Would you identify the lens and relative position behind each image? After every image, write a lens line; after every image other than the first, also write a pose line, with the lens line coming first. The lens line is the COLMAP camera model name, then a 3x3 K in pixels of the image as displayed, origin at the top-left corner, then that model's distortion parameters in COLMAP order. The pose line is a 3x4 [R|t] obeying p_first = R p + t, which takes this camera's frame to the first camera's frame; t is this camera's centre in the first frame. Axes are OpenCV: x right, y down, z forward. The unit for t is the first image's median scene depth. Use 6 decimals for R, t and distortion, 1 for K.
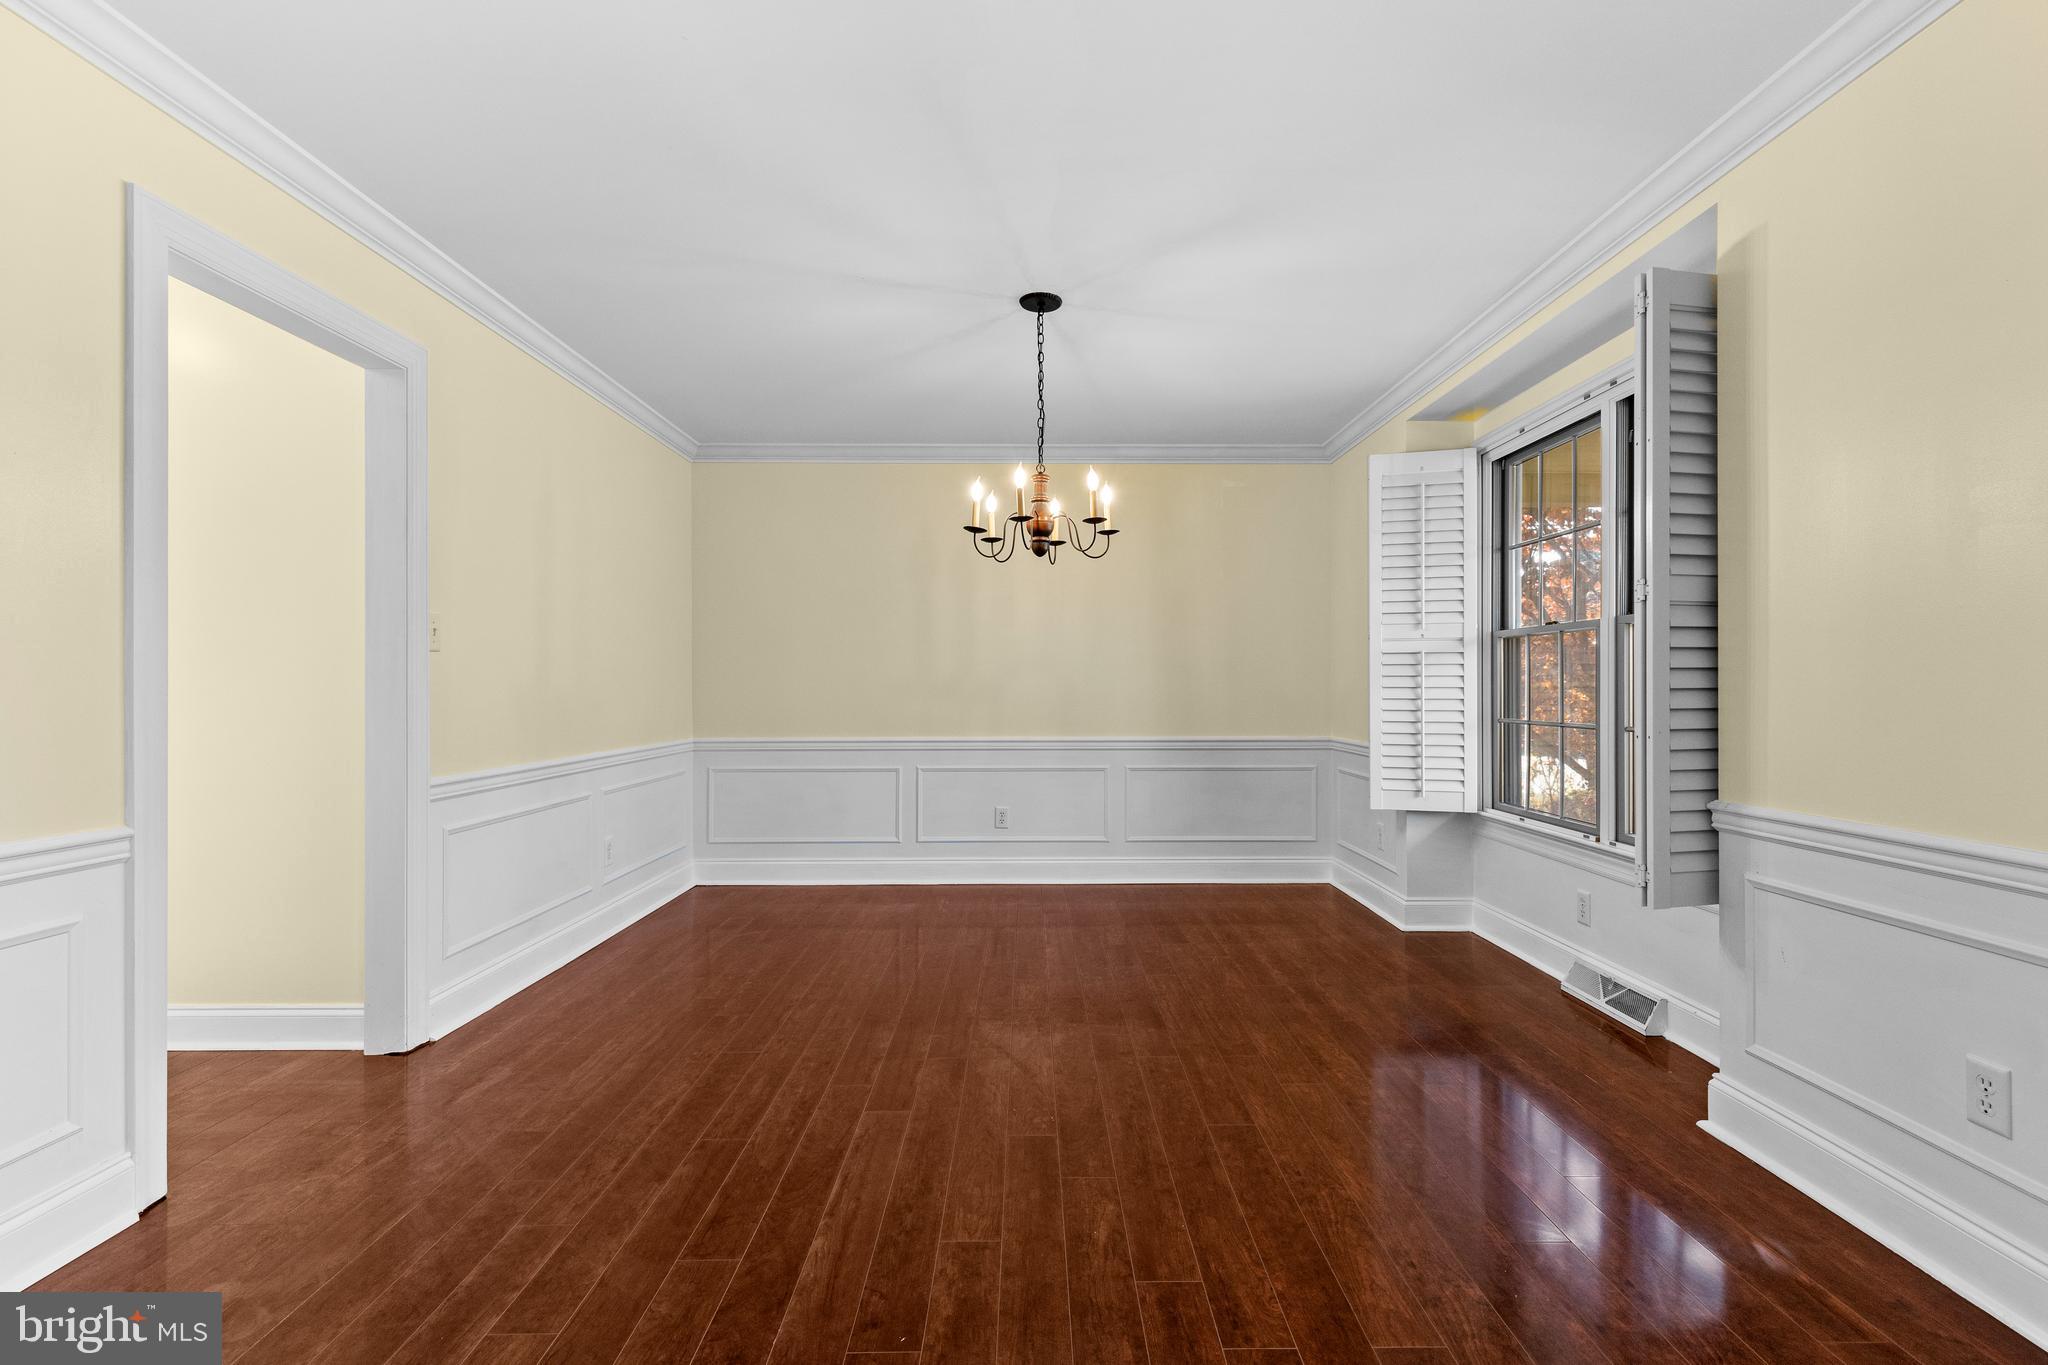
lens RADIAL K [[932.7, 0, 1024.0], [0, 932.7, 682.5], [0, 0, 1]] dist [-0.000408, 0.000022]
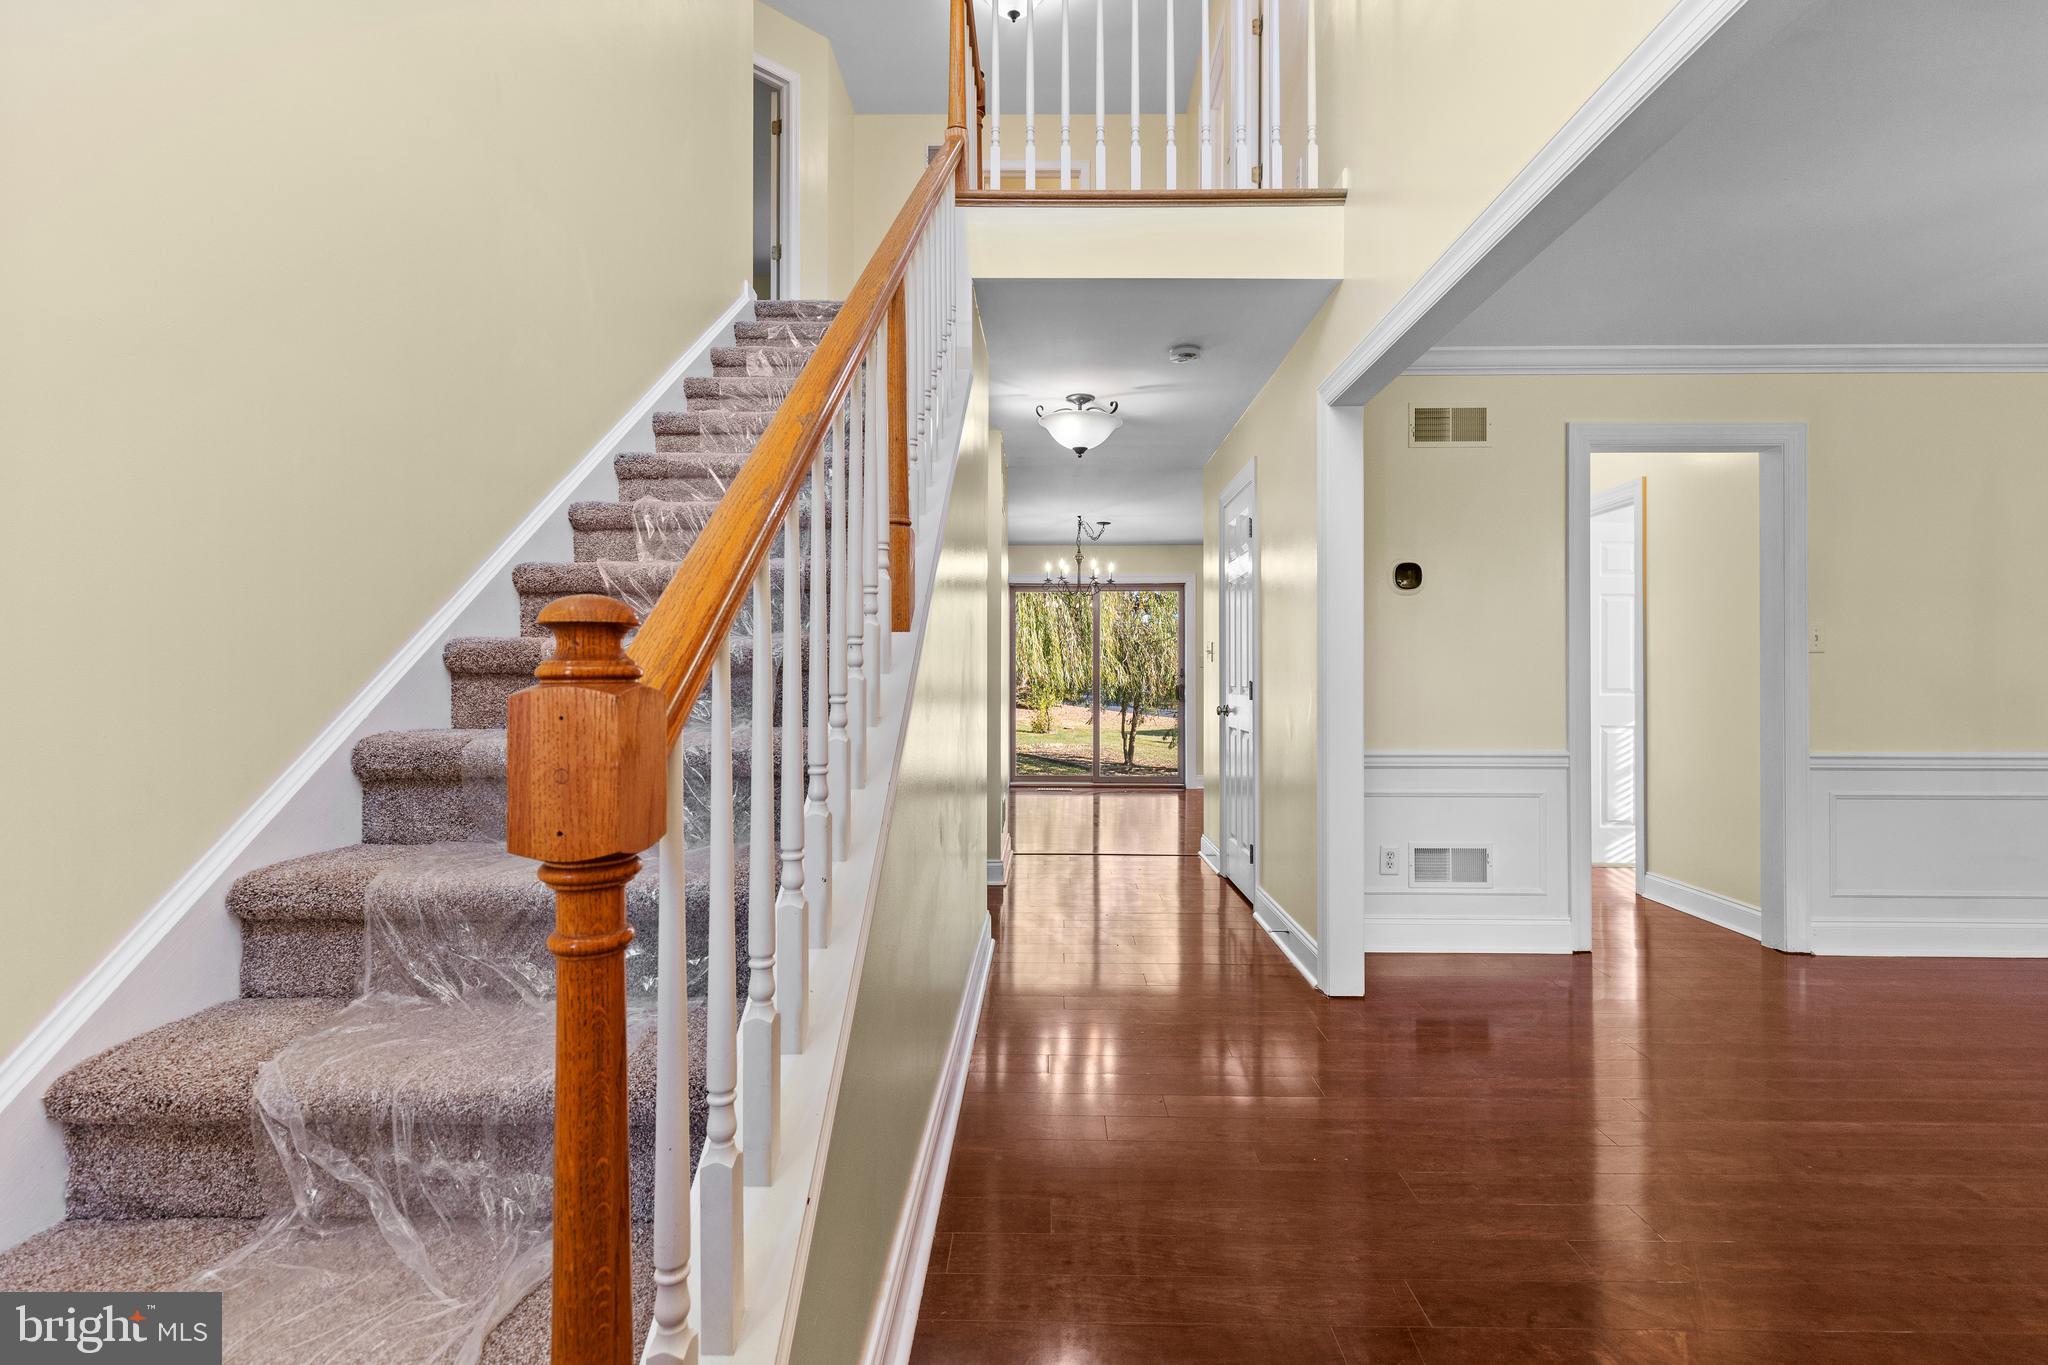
lens RADIAL K [[932.7, 0, 1024.0], [0, 932.7, 682.5], [0, 0, 1]] dist [-0.000408, 0.000022]
pose [[-0.038042, 0.006590, -0.999254, 0.721198], [0.000273, 0.999978, 0.006585, -0.001364], [0.999276, -0.000022, -0.038043, -0.045951]]
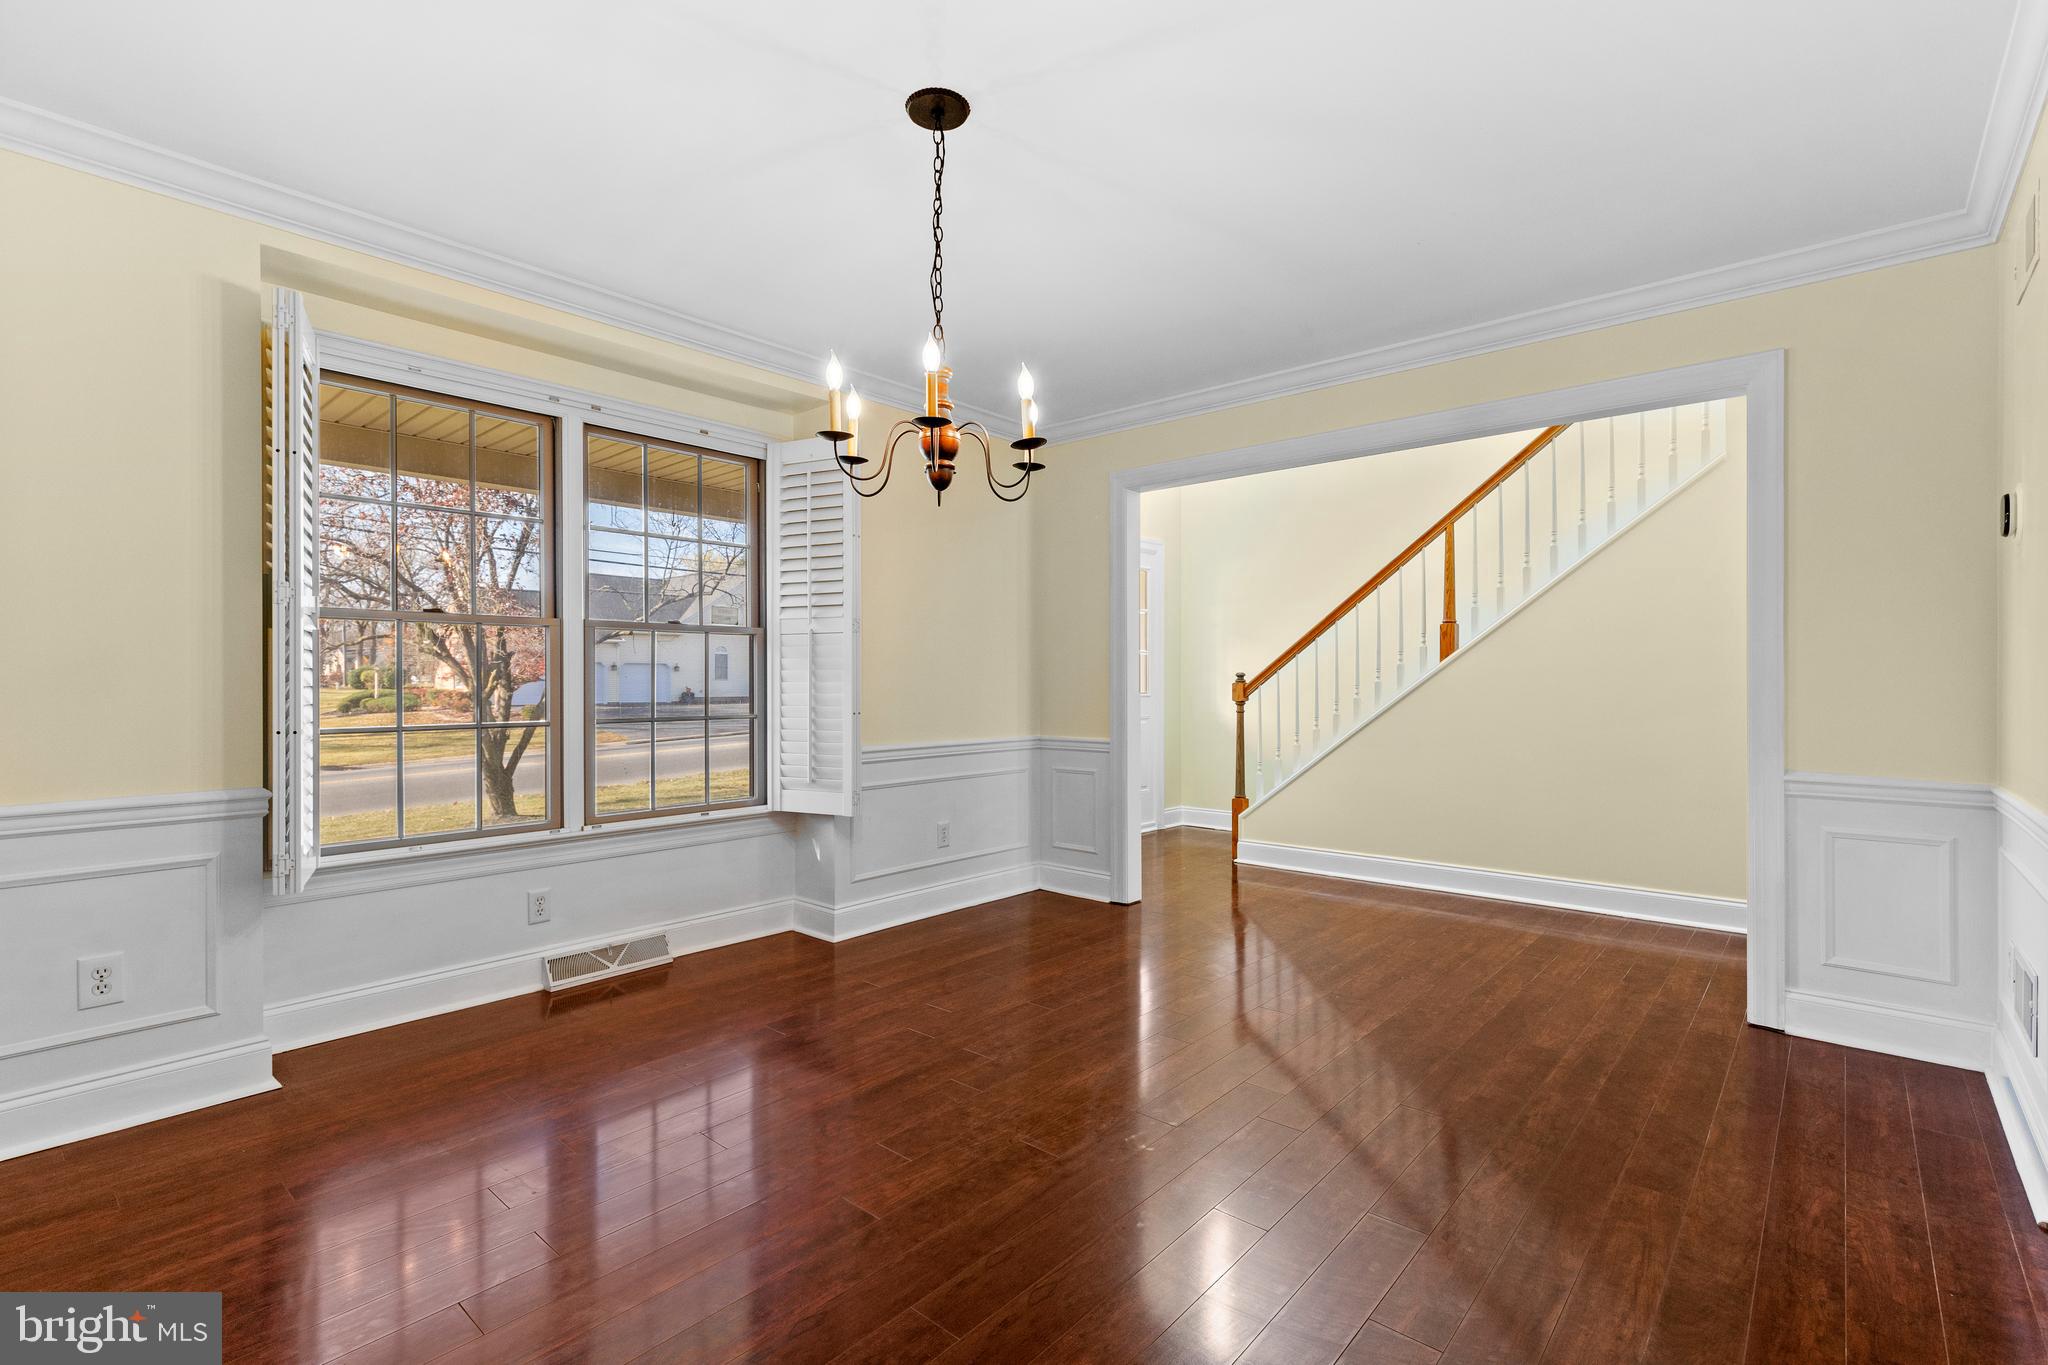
lens RADIAL K [[932.7, 0, 1024.0], [0, 932.7, 682.5], [0, 0, 1]] dist [-0.000408, 0.000022]
pose [[-0.755248, -0.000091, 0.655439, -0.559702], [-0.001448, 0.999998, -0.001529, 0.002183], [-0.655437, -0.002103, -0.755247, 1.753009]]
